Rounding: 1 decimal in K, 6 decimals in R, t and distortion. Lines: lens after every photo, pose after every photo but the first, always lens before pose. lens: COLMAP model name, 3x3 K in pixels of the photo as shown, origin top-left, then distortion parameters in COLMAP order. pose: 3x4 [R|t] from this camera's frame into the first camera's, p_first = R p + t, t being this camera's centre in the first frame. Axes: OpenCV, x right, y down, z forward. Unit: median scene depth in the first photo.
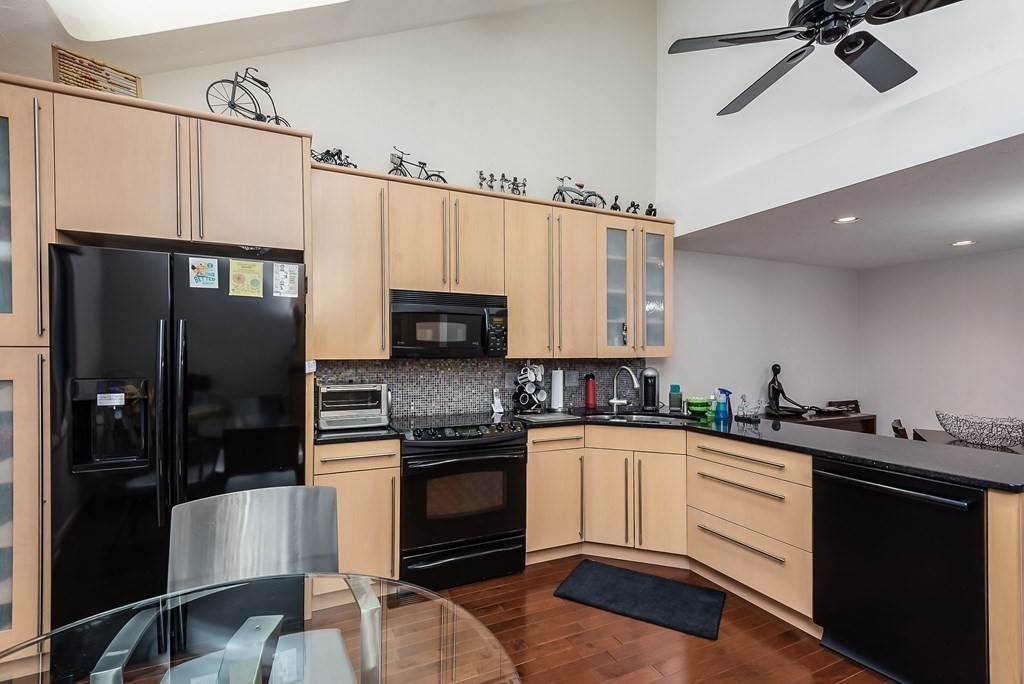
lens RADIAL K [[463.6, 0, 512.4], [0, 463.6, 358.4], [0, 0, 1]] dist [0.002903, 0.000042]
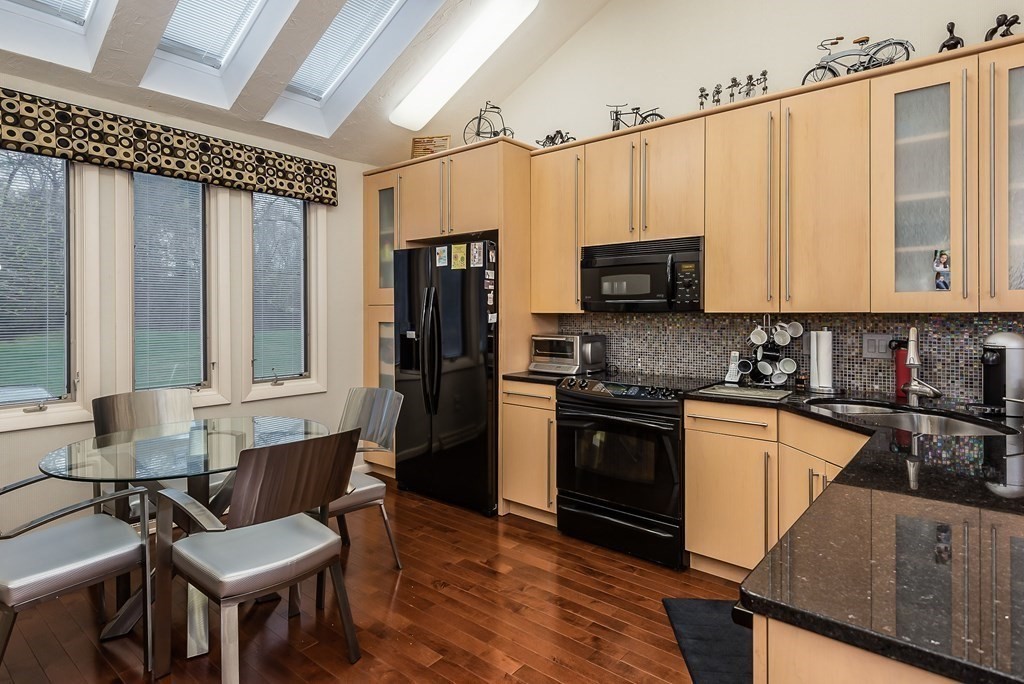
lens RADIAL K [[564.0, 0, 507.5], [0, 564.0, 311.9], [0, 0, 1]] dist [0.027638, -0.020433]
pose [[0.410841, -0.000574, -0.911707, 0.739888], [-0.007090, 0.999968, -0.003824, 0.004894], [0.911679, 0.008035, 0.410824, 0.274552]]
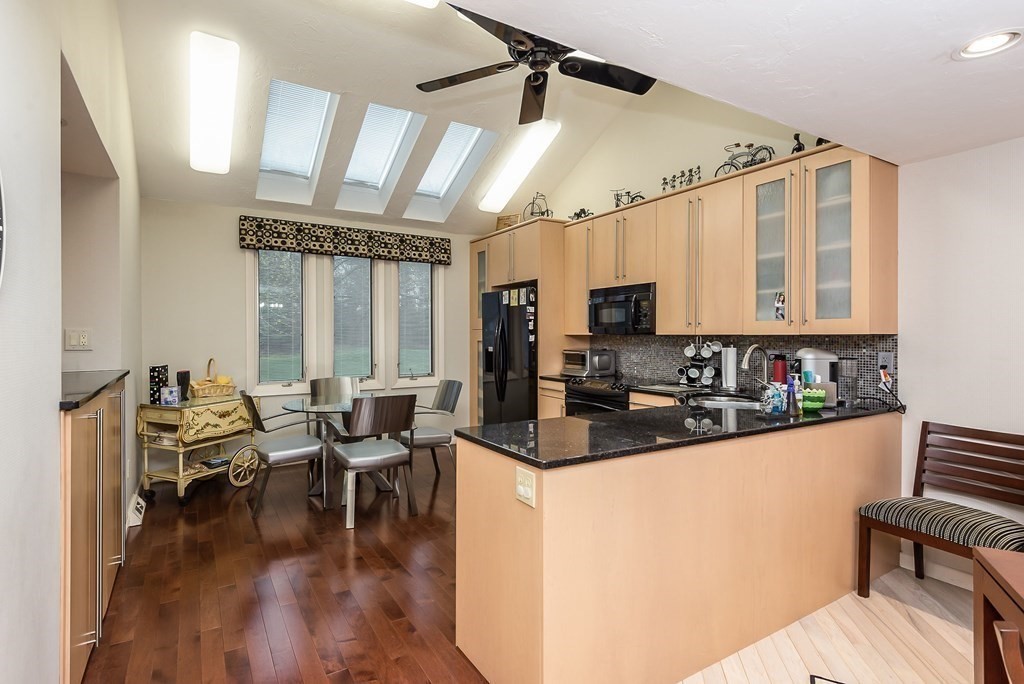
lens RADIAL K [[513.2, 0, 508.6], [0, 513.2, 334.4], [0, 0, 1]] dist [0.000545, -0.014446]
pose [[0.097832, 0.000523, -0.995203, 1.245159], [-0.008220, 0.999966, -0.000282, 0.002474], [0.995169, 0.008208, 0.097833, 0.490312]]
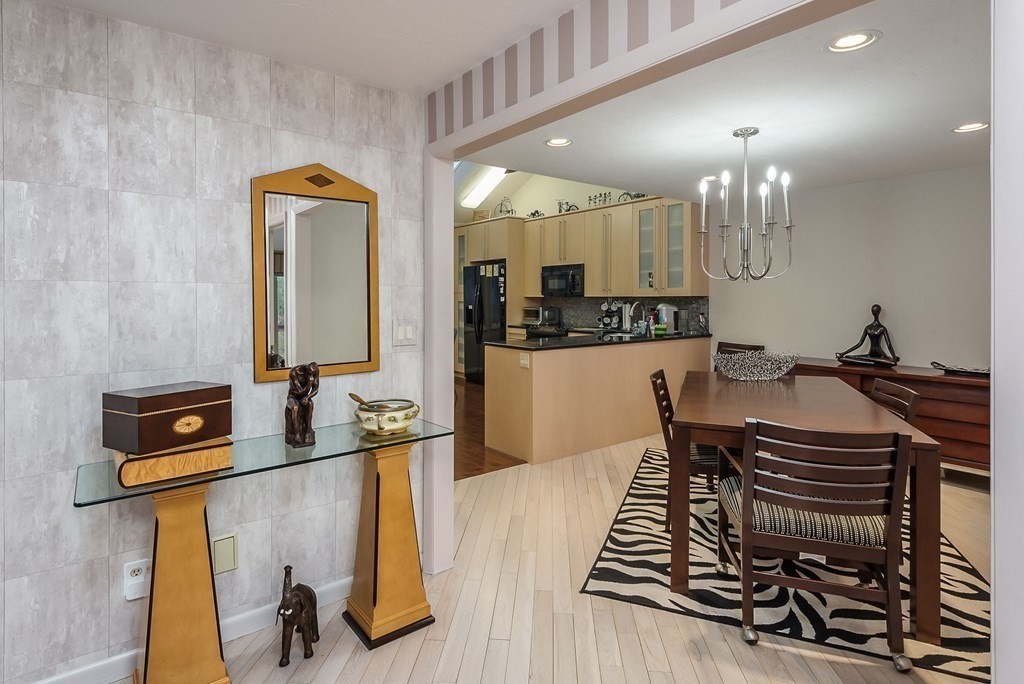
lens RADIAL K [[534.4, 0, 513.0], [0, 534.4, 292.9], [0, 0, 1]] dist [0.001558, -0.016051]
pose [[0.221645, -0.006679, -0.975105, 2.018520], [-0.006687, 0.999943, -0.008369, 0.004910], [0.975104, 0.008375, 0.221588, 0.233465]]
